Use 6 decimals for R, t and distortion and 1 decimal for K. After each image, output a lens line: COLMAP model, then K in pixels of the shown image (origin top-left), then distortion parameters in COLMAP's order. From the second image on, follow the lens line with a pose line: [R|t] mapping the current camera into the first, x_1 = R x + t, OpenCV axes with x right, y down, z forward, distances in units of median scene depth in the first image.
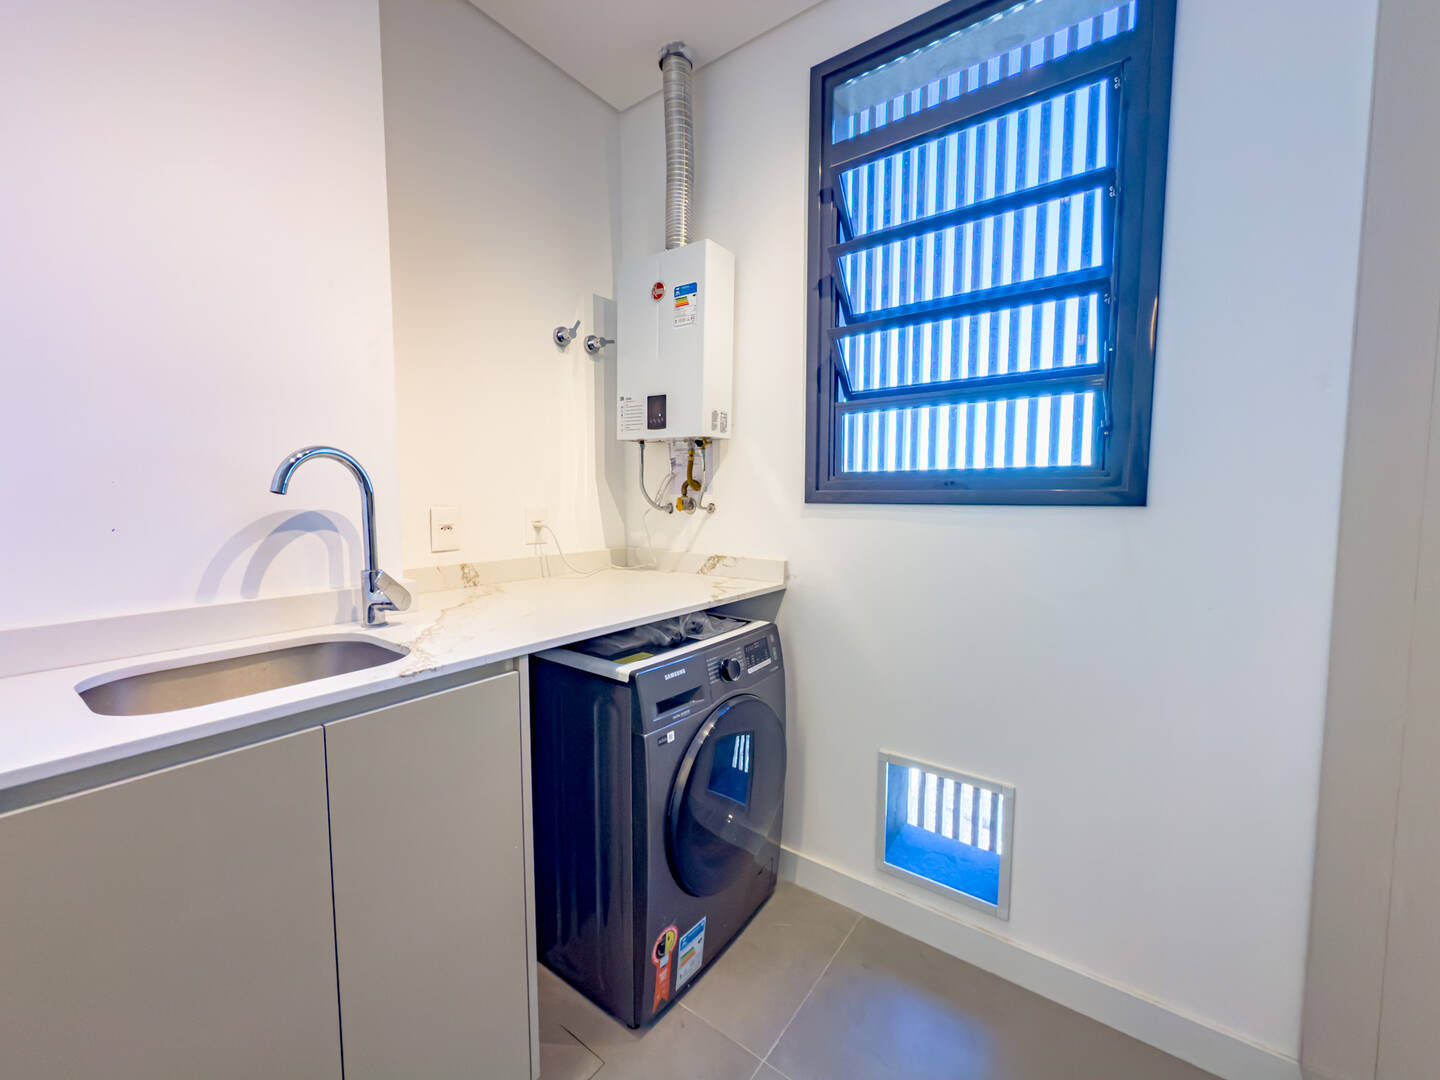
lens RADIAL K [[580.7, 0, 716.8], [0, 580.7, 539.0], [0, 0, 1]] dist [-0.000741, 0.000357]
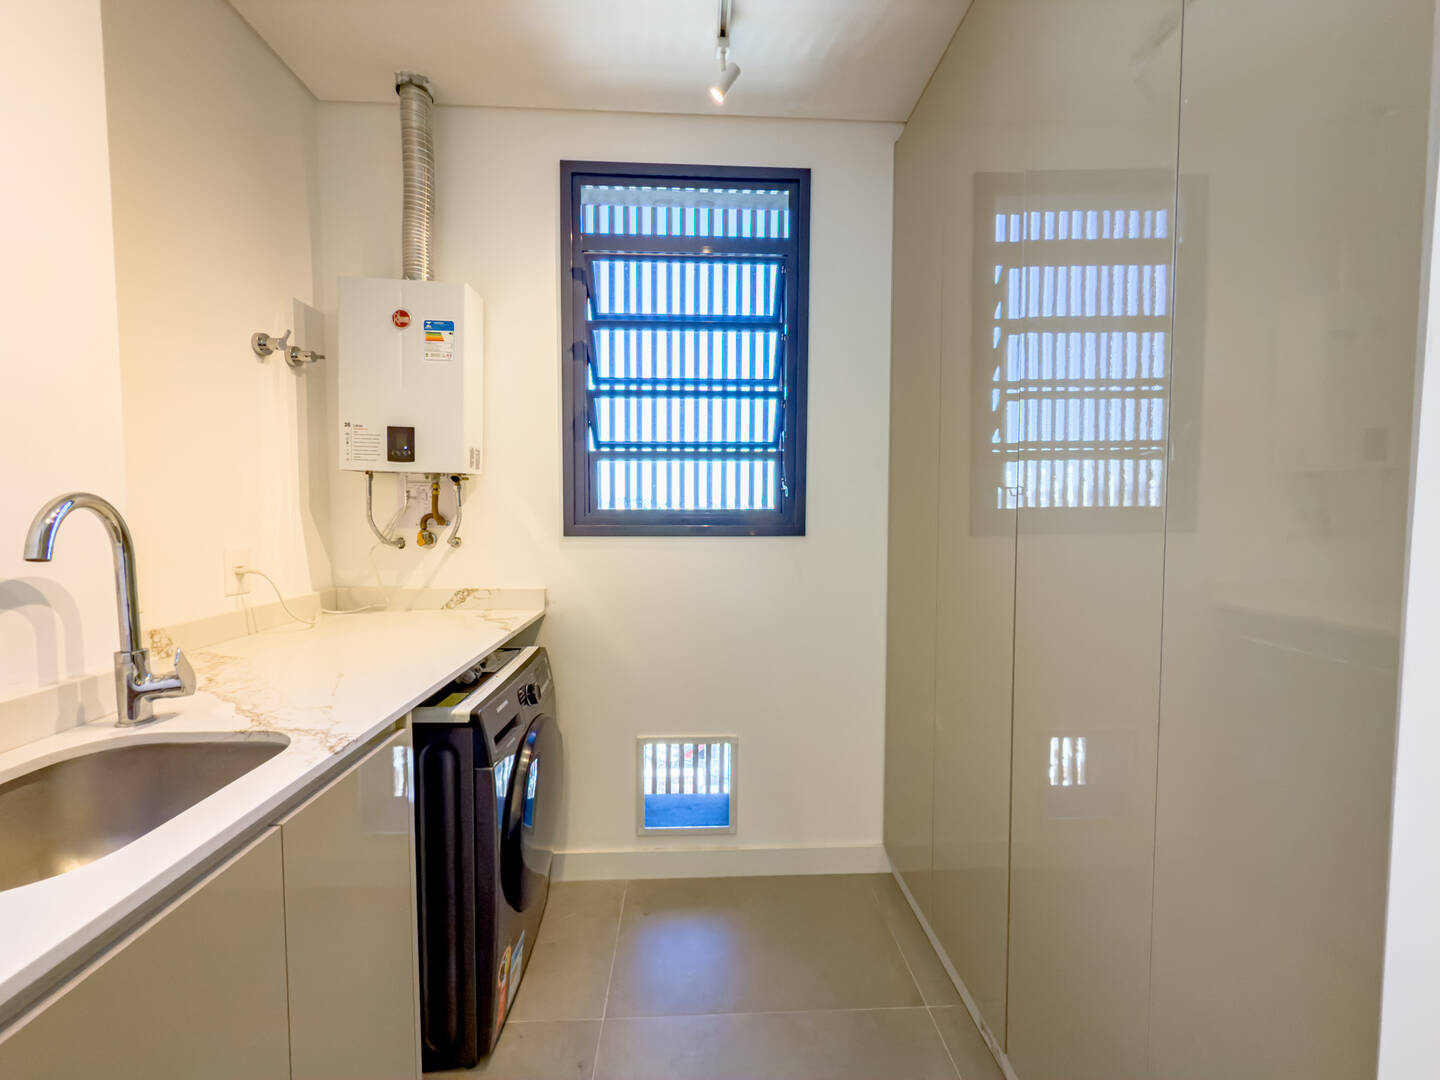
lens RADIAL K [[580.7, 0, 713.7], [0, 580.7, 537.7], [0, 0, 1]] dist [-0.000741, 0.000357]
pose [[0.774402, -0.032033, 0.631883, -0.326712], [0.046262, 0.998911, -0.006058, -0.037736], [-0.631001, 0.033923, 0.775040, -0.056746]]
